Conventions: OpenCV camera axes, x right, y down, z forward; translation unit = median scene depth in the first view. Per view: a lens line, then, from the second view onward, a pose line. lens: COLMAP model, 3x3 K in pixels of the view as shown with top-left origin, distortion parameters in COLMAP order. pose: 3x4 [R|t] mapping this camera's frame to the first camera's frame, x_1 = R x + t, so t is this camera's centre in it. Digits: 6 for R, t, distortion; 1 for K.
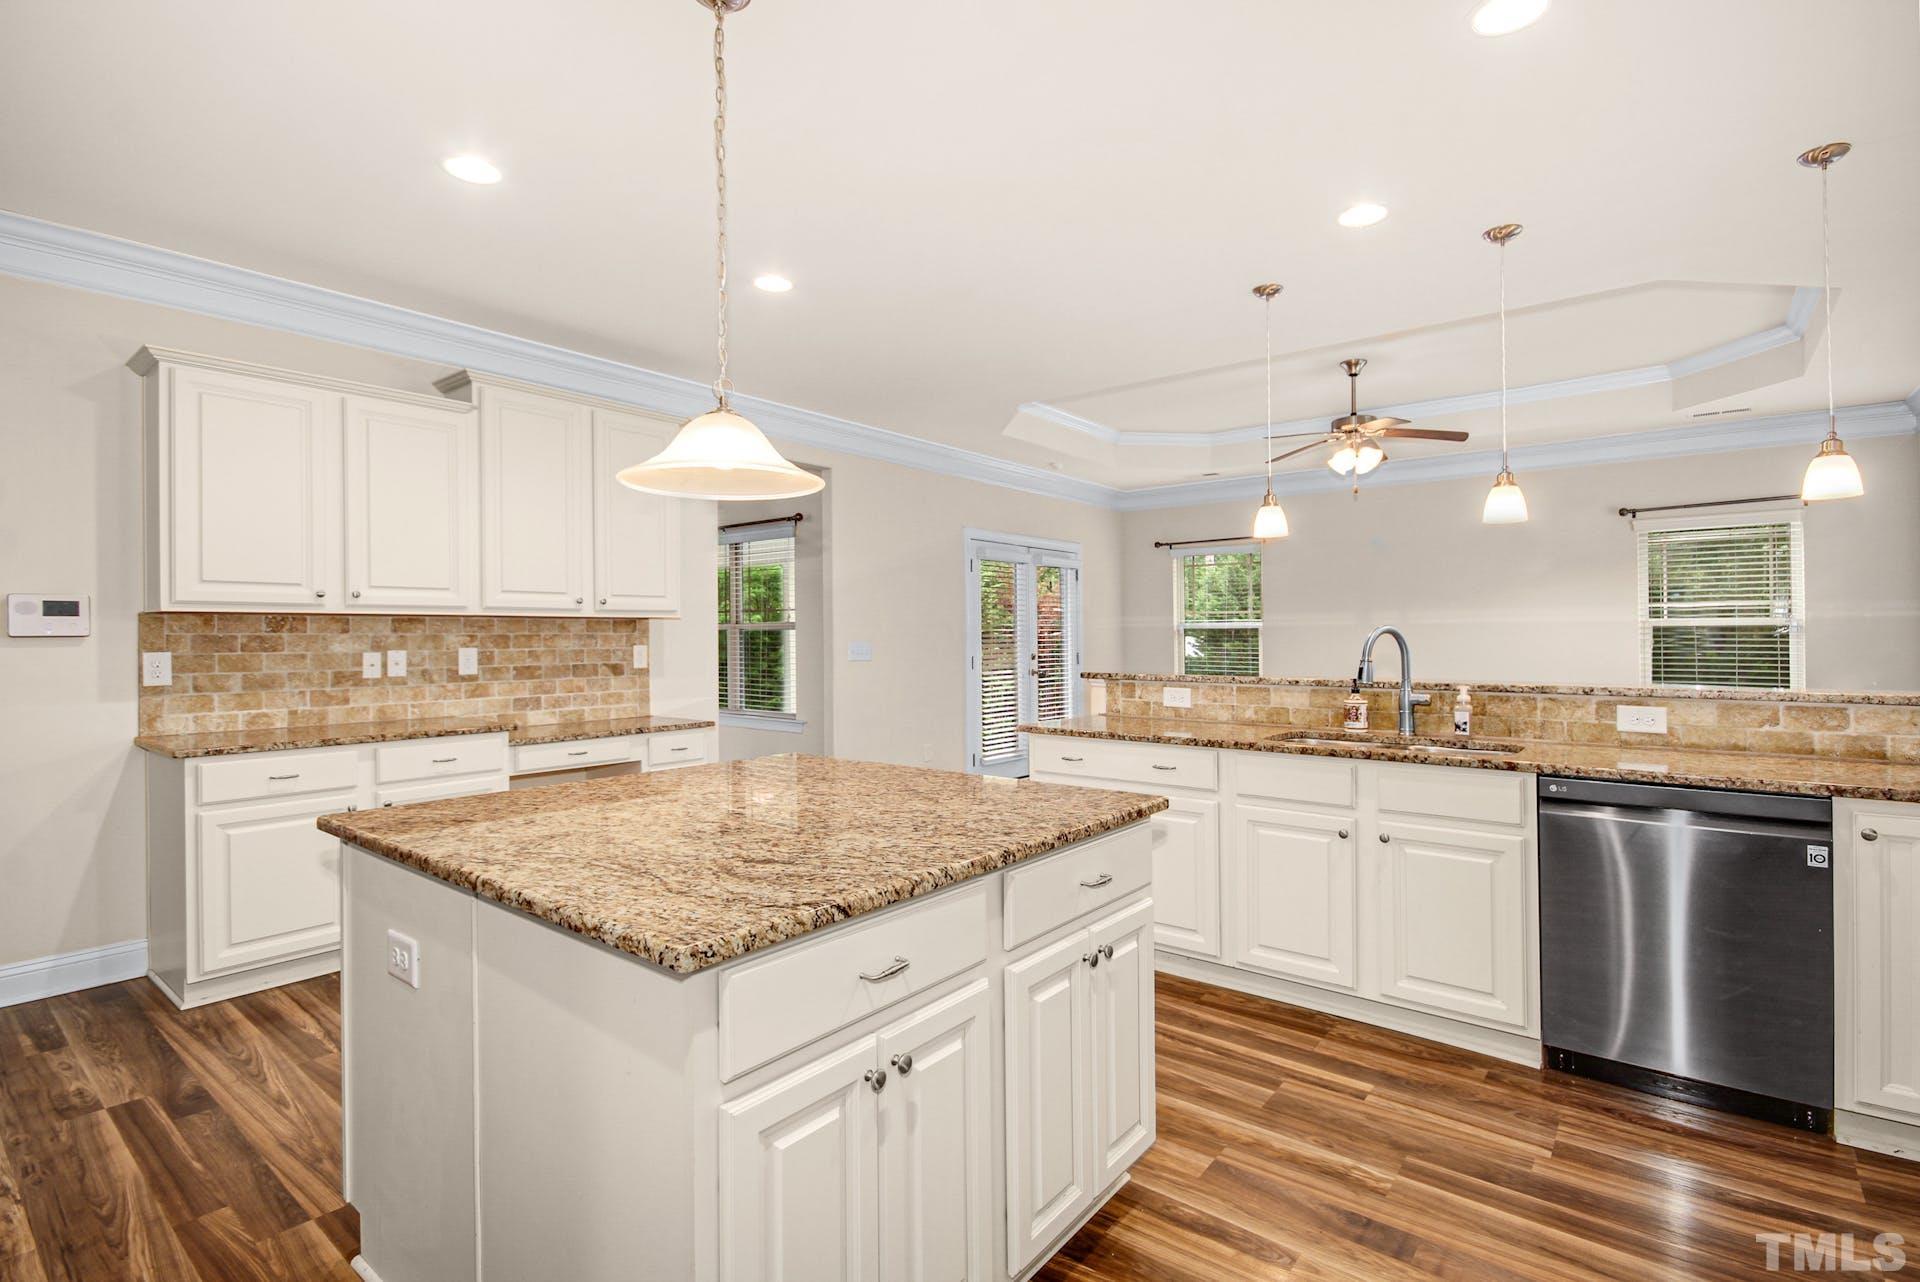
lens RADIAL K [[910.3, 0, 952.7], [0, 910.3, 629.6], [0, 0, 1]] dist [0.003678, -0.006647]
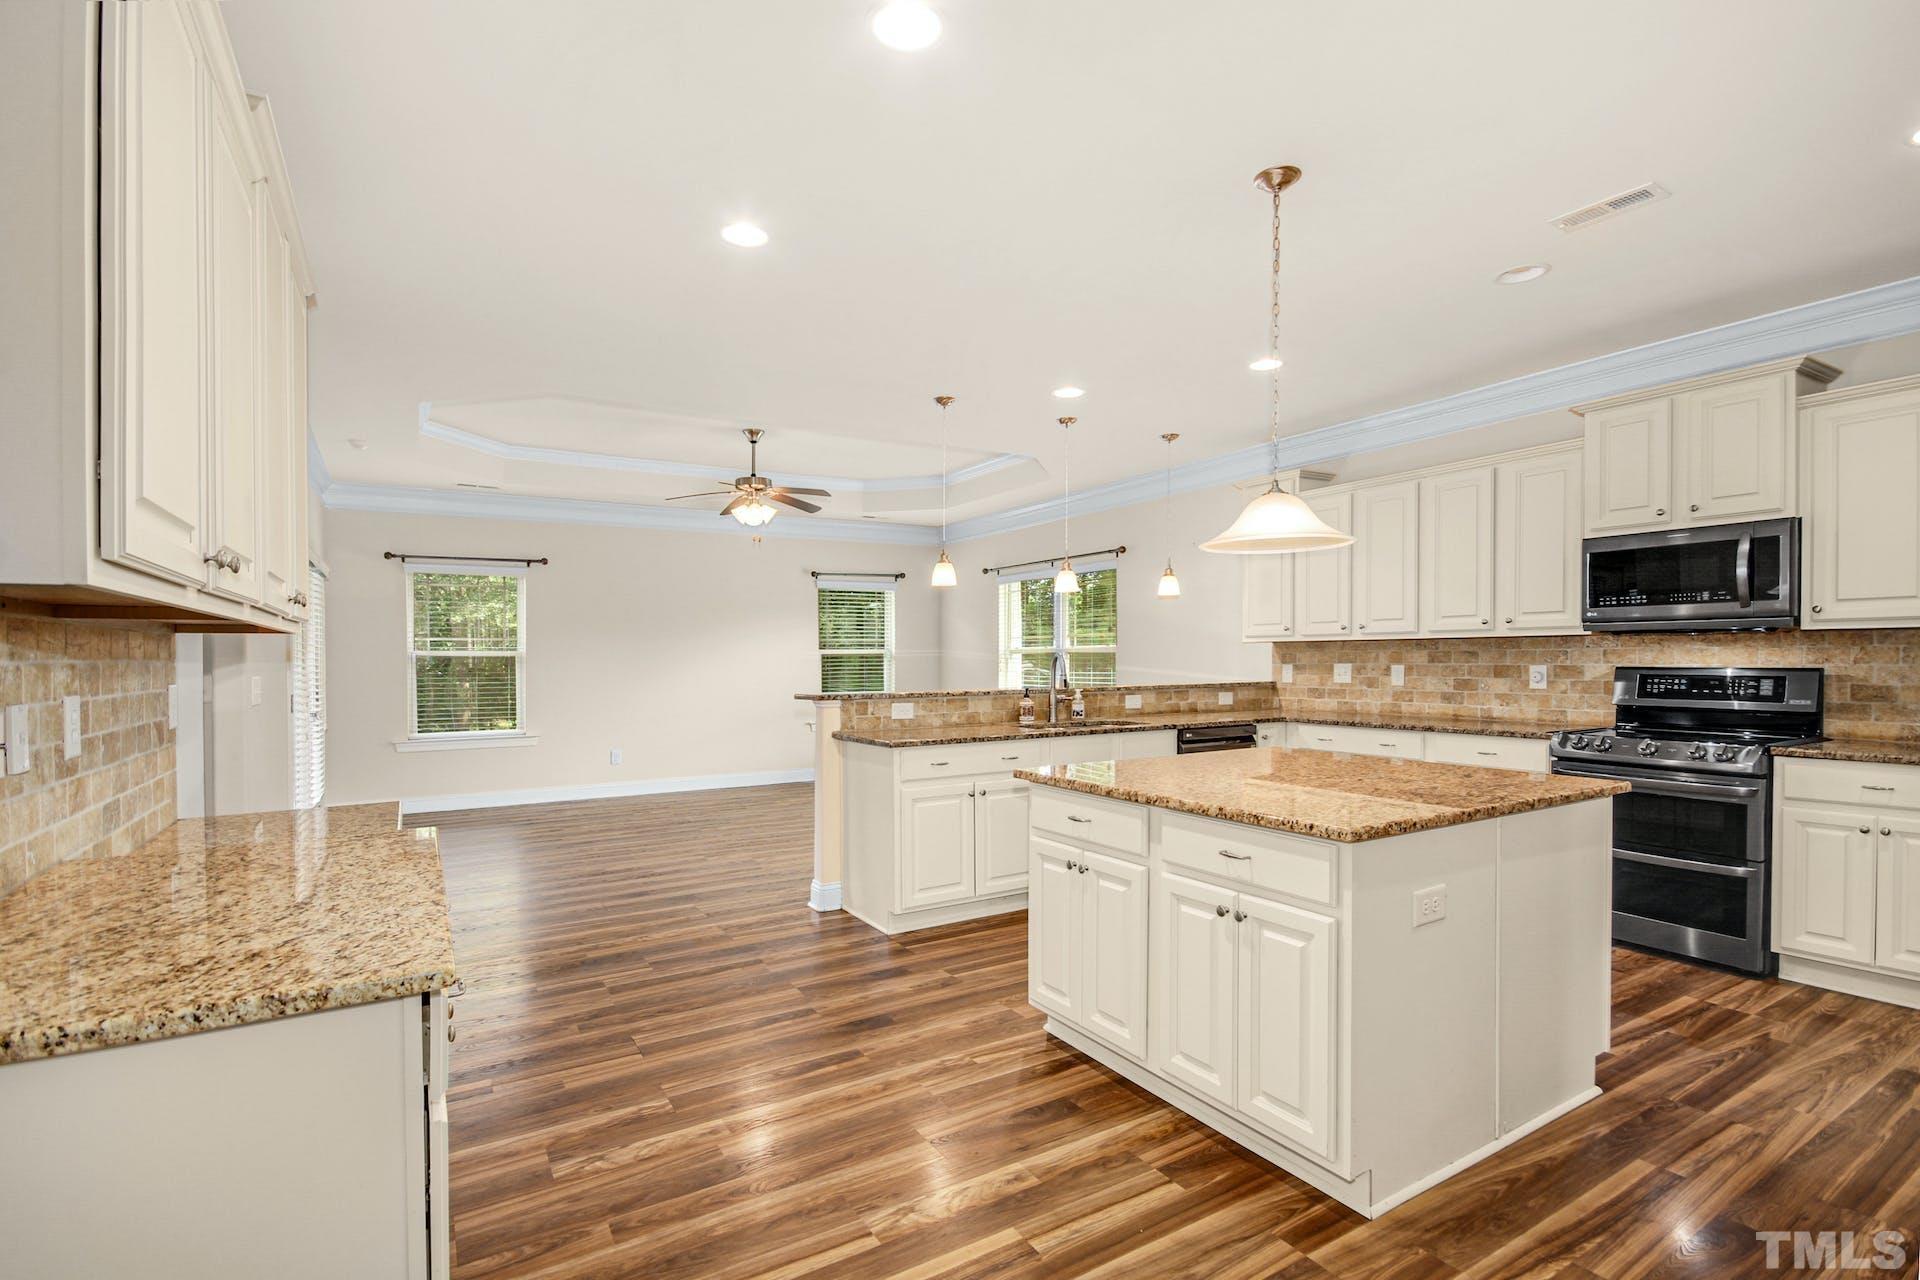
lens RADIAL K [[910.3, 0, 968.3], [0, 910.3, 648.1], [0, 0, 1]] dist [0.003678, -0.006647]
pose [[0.326283, 0.009611, 0.945223, -0.696248], [0.001953, 0.999939, -0.010842, 0.002941], [-0.945270, 0.005384, 0.326245, 0.410761]]
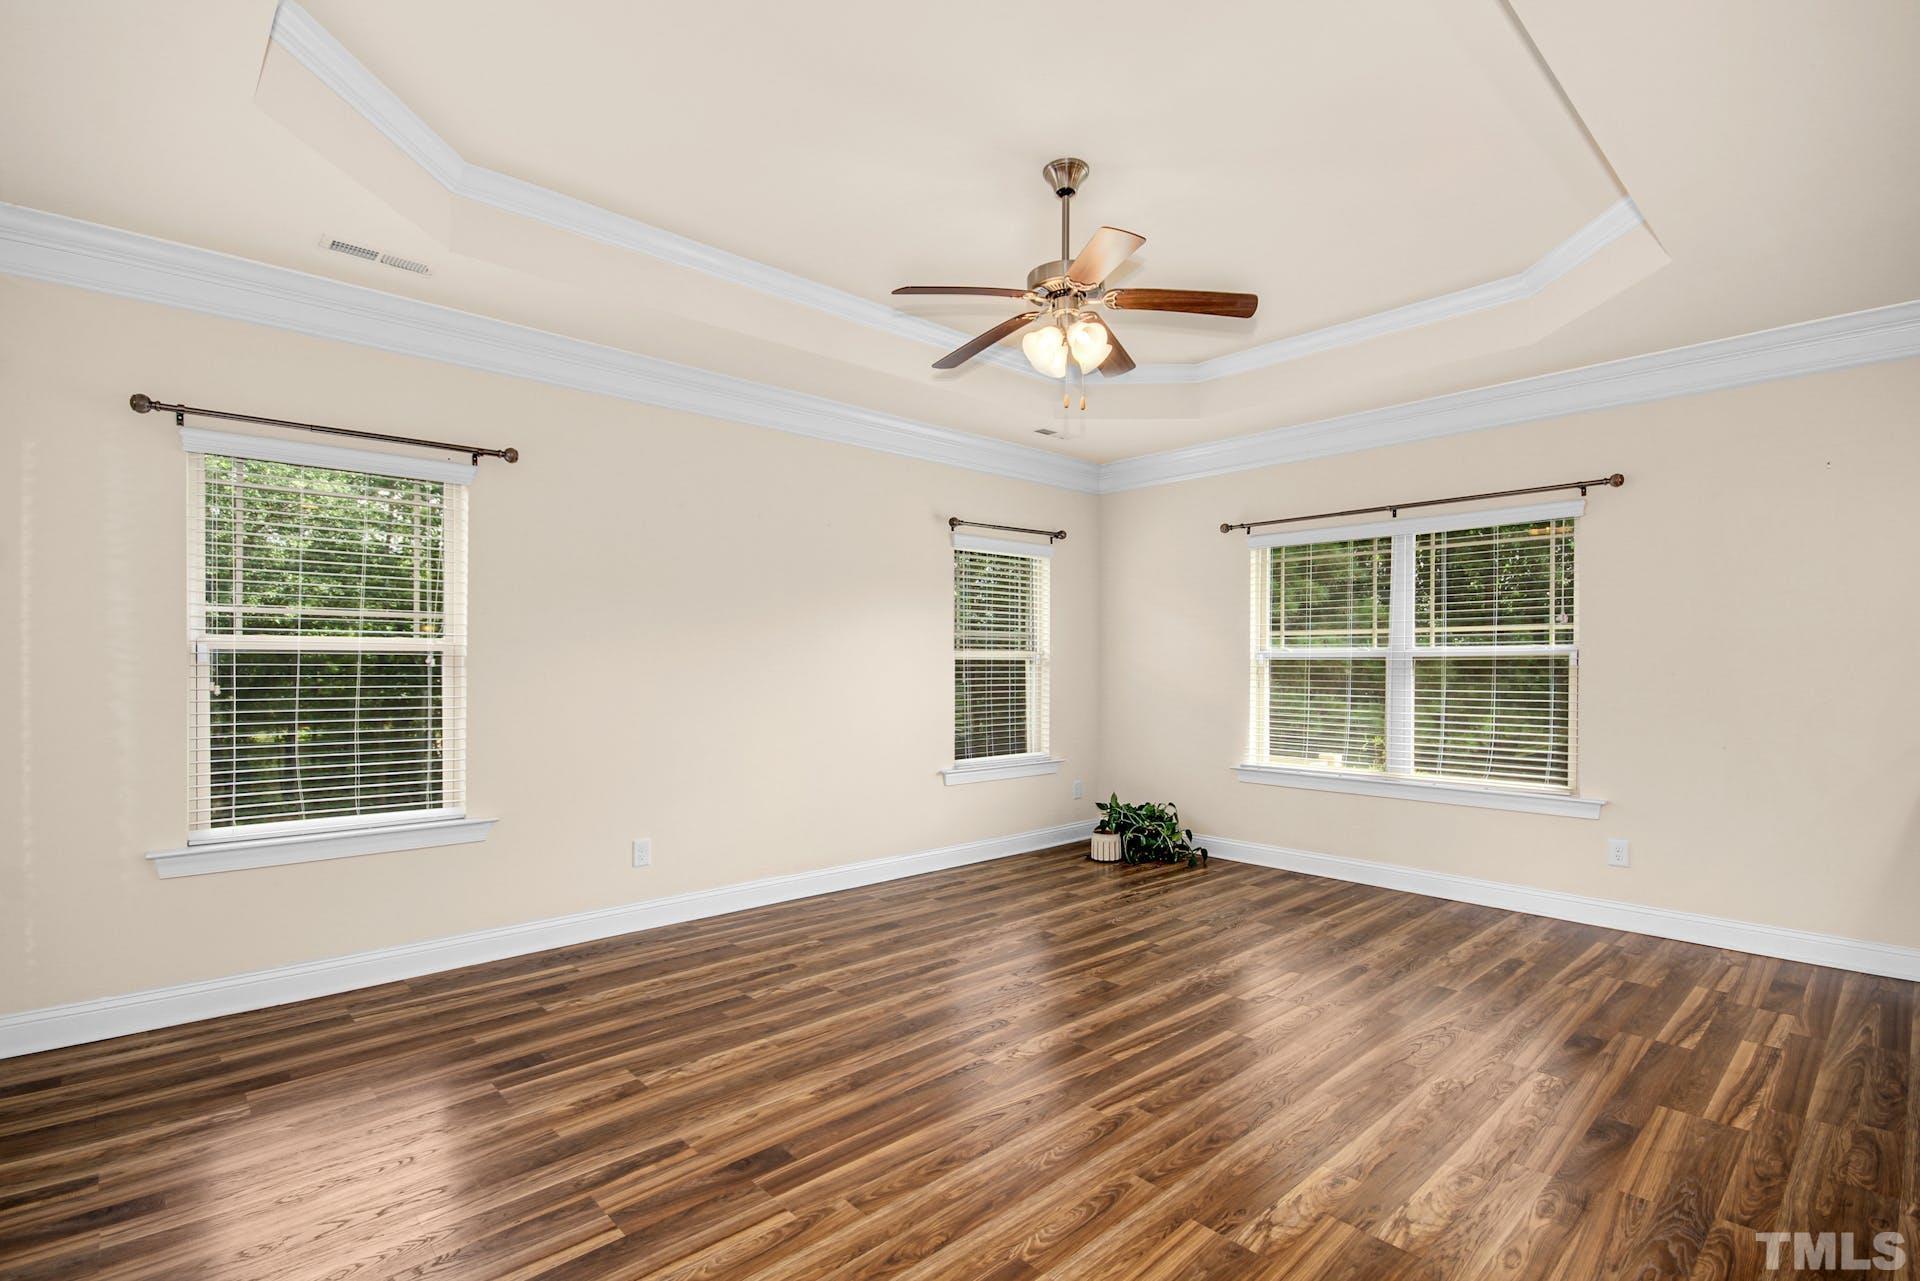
lens RADIAL K [[910.3, 0, 970.4], [0, 910.3, 656.9], [0, 0, 1]] dist [0.003678, -0.006647]
pose [[0.121388, 0.011140, 0.992543, -0.132515], [-0.007315, 0.999920, -0.010328, 0.005902], [-0.992578, -0.006007, 0.121460, 1.167634]]
